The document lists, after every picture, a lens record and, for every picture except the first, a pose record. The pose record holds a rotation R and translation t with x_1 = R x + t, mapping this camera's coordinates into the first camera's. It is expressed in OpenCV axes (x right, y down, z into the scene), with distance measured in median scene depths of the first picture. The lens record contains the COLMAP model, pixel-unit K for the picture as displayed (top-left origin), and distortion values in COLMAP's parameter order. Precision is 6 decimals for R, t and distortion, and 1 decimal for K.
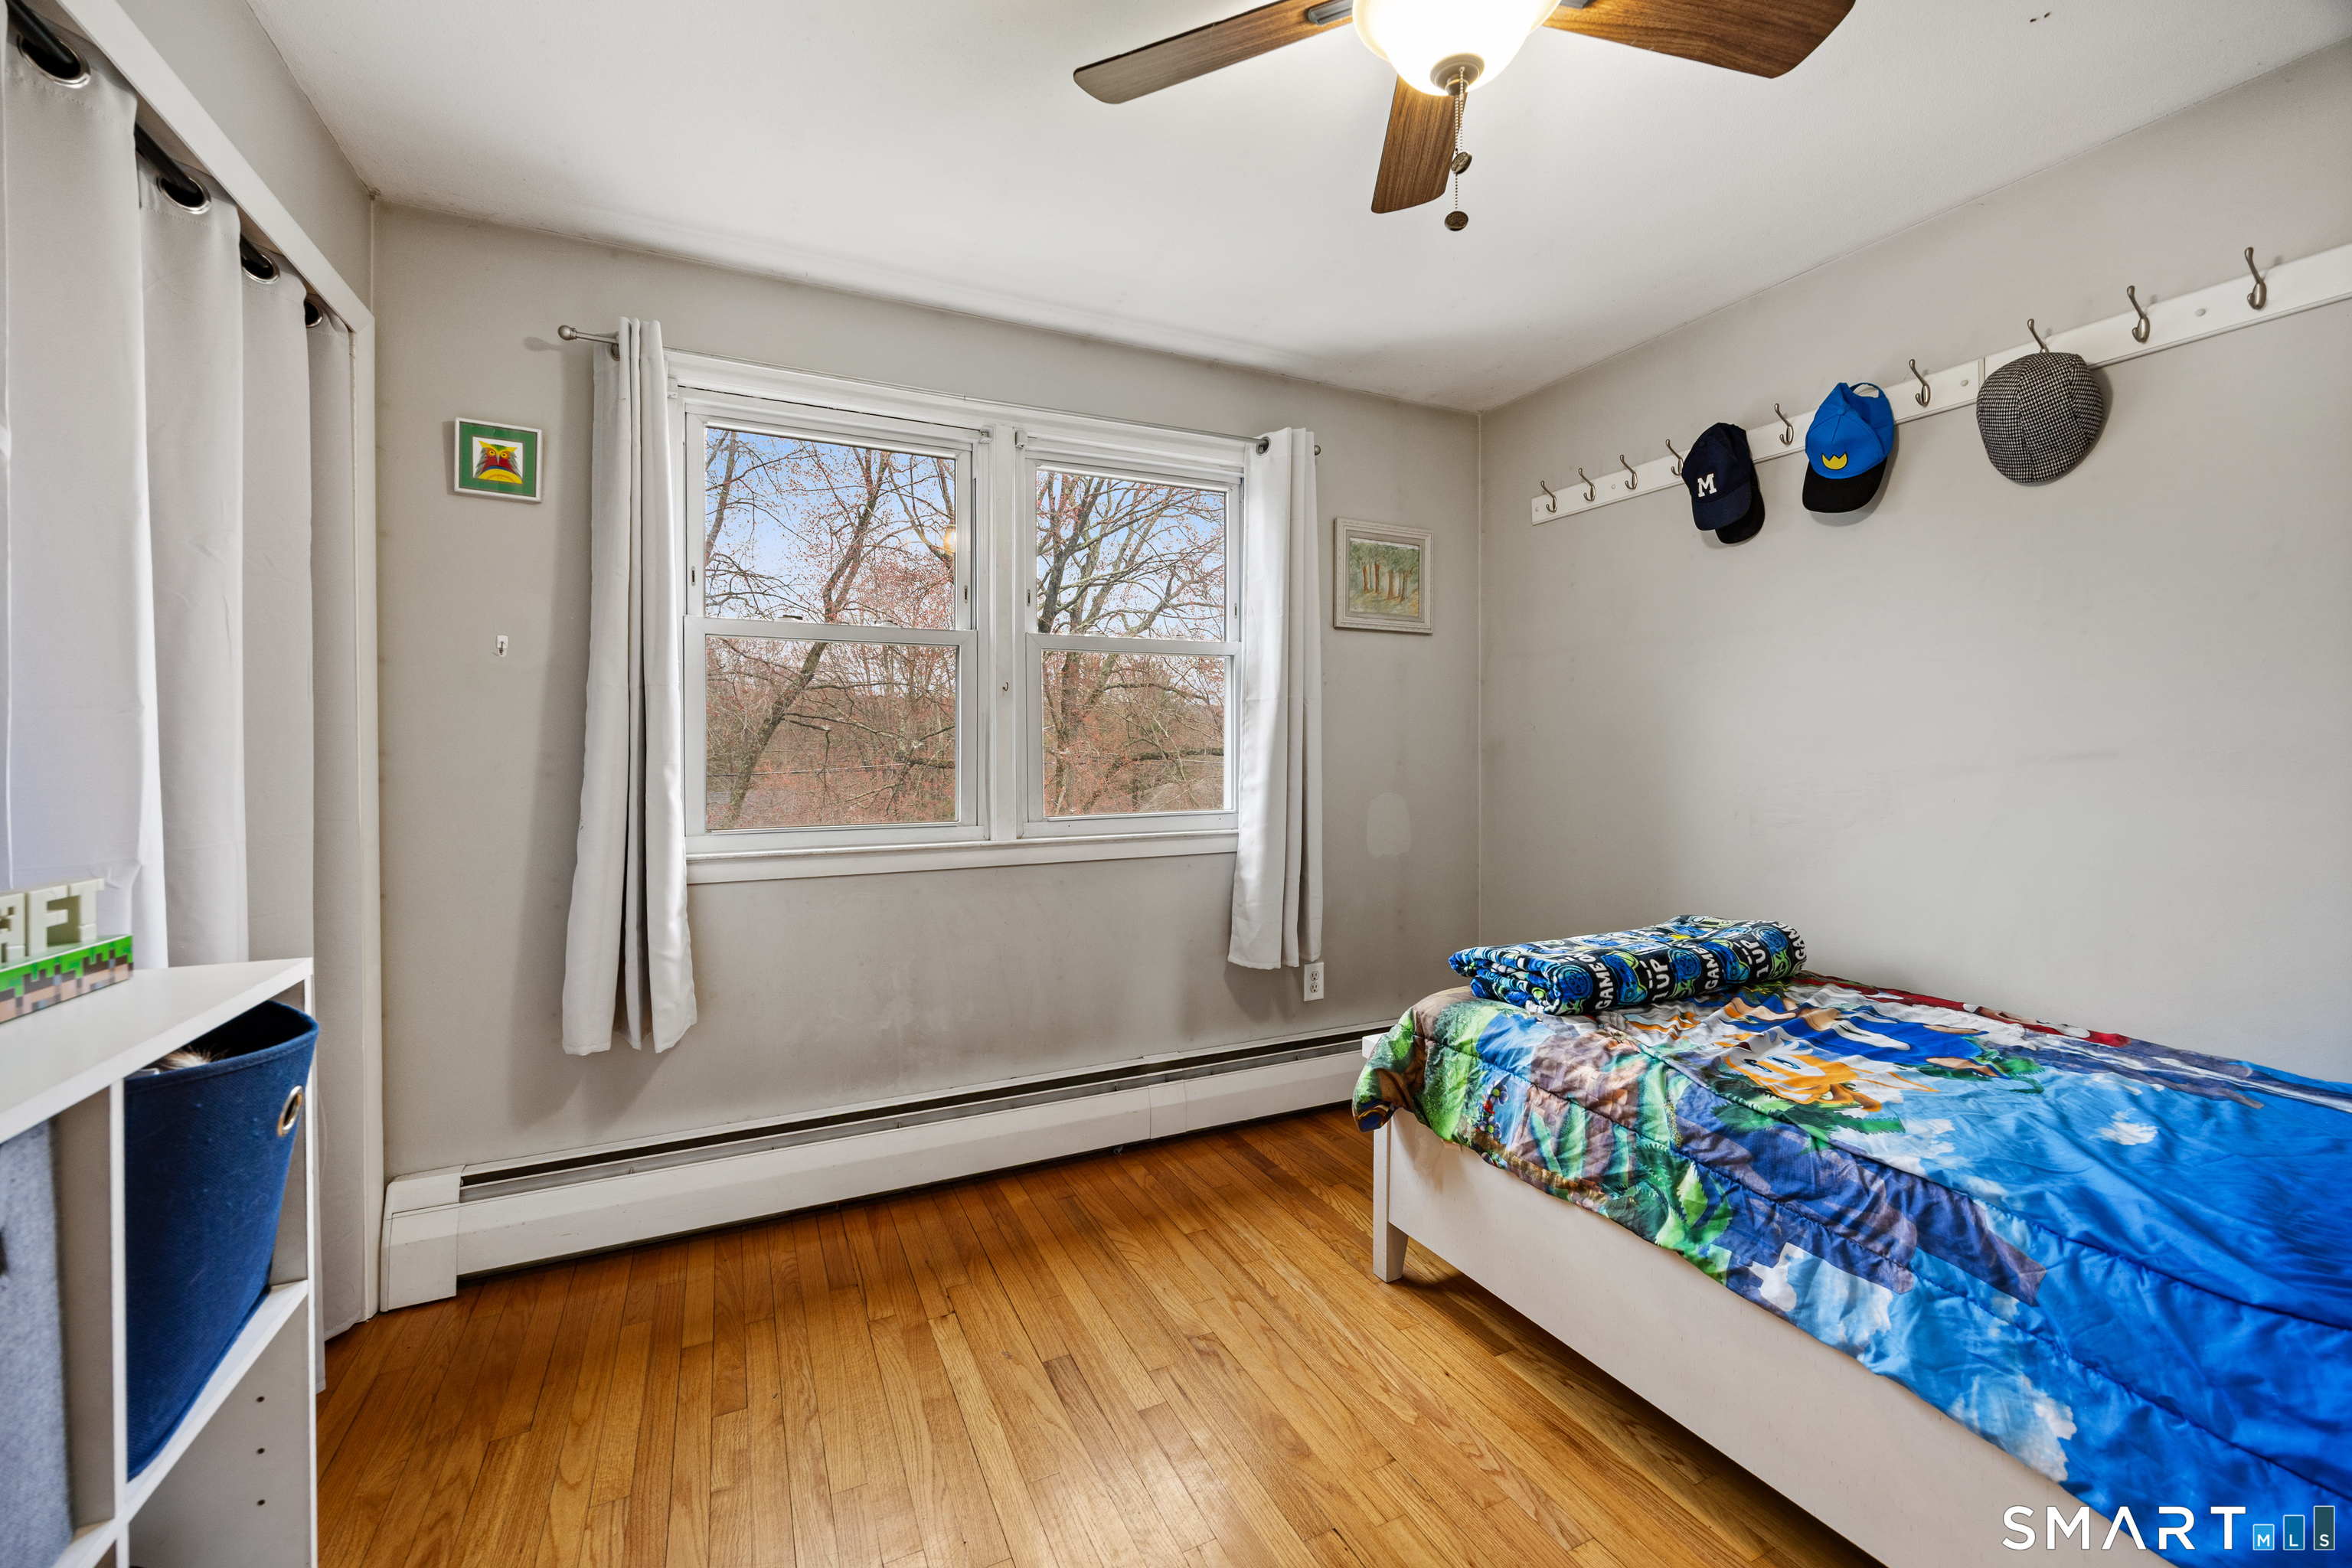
lens RADIAL K [[948.2, 0, 1177.1], [0, 948.2, 751.5], [0, 0, 1]] dist [0.000415, 0.000208]
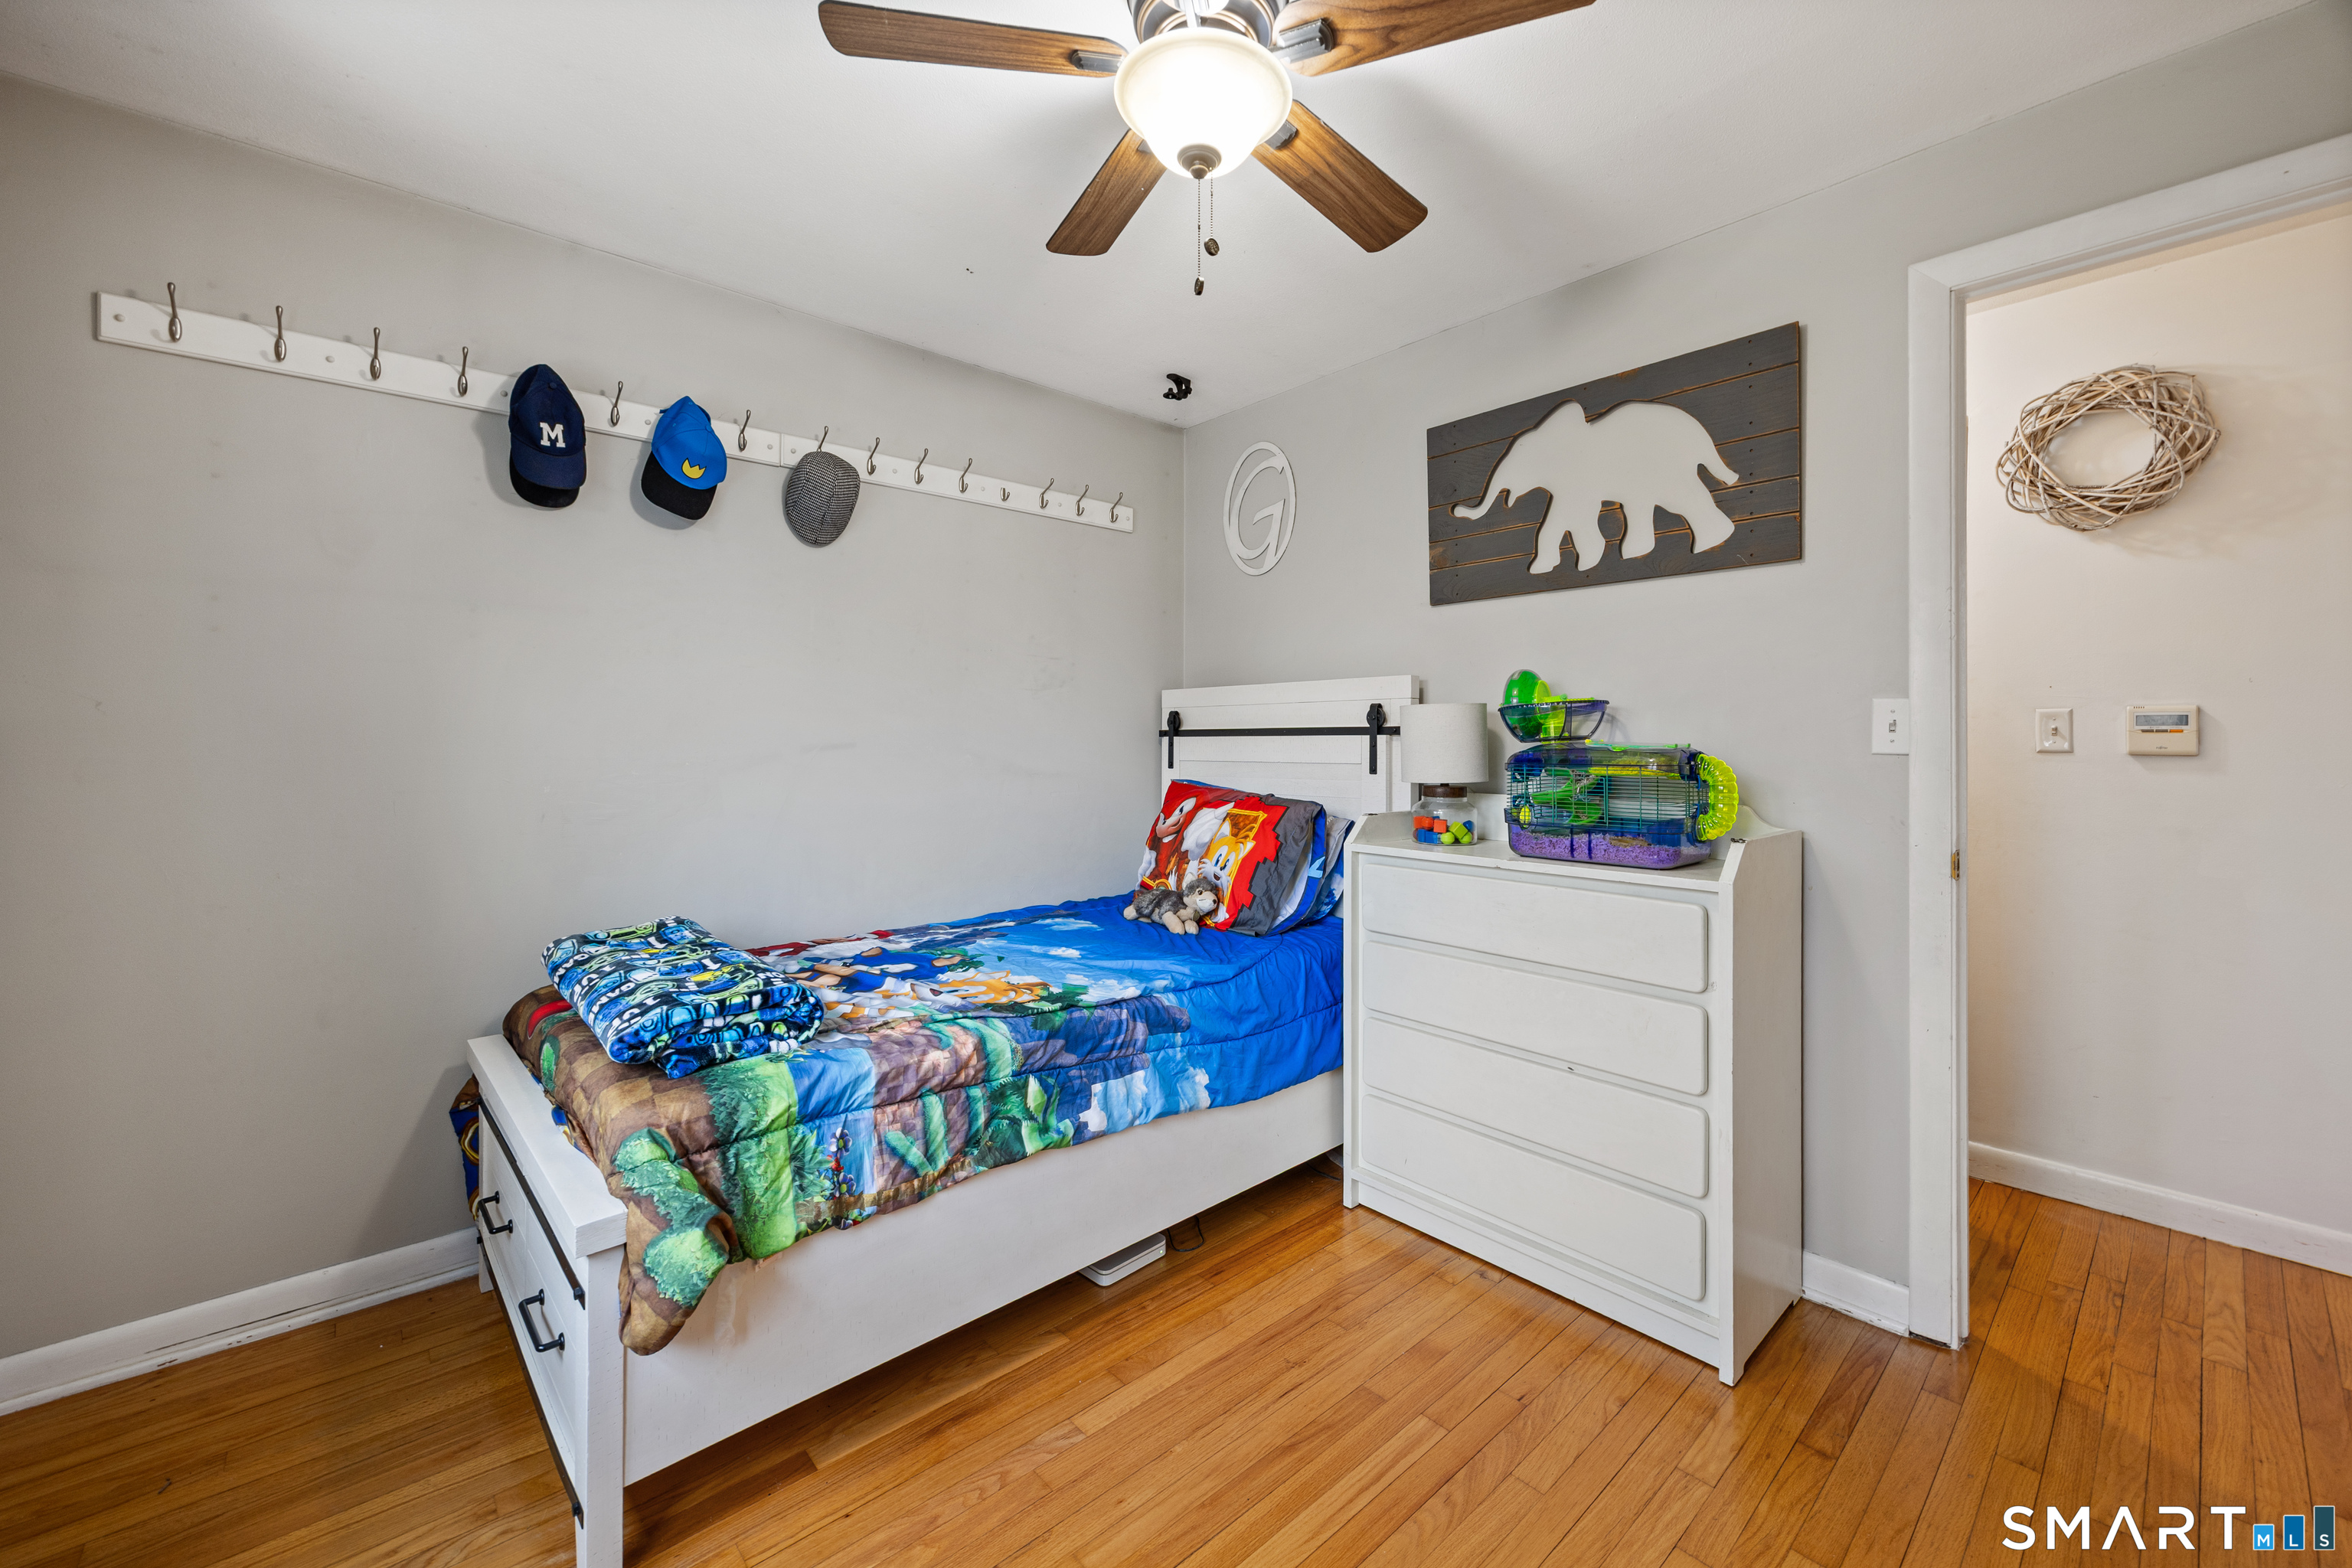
lens RADIAL K [[932.3, 0, 1176.8], [0, 932.3, 740.8], [0, 0, 1]] dist [-0.000315, 0.000072]
pose [[-0.274097, 0.001079, 0.961701, -0.599429], [0.006137, 0.999981, 0.000627, -0.001308], [-0.961682, 0.006073, -0.274099, 1.016190]]
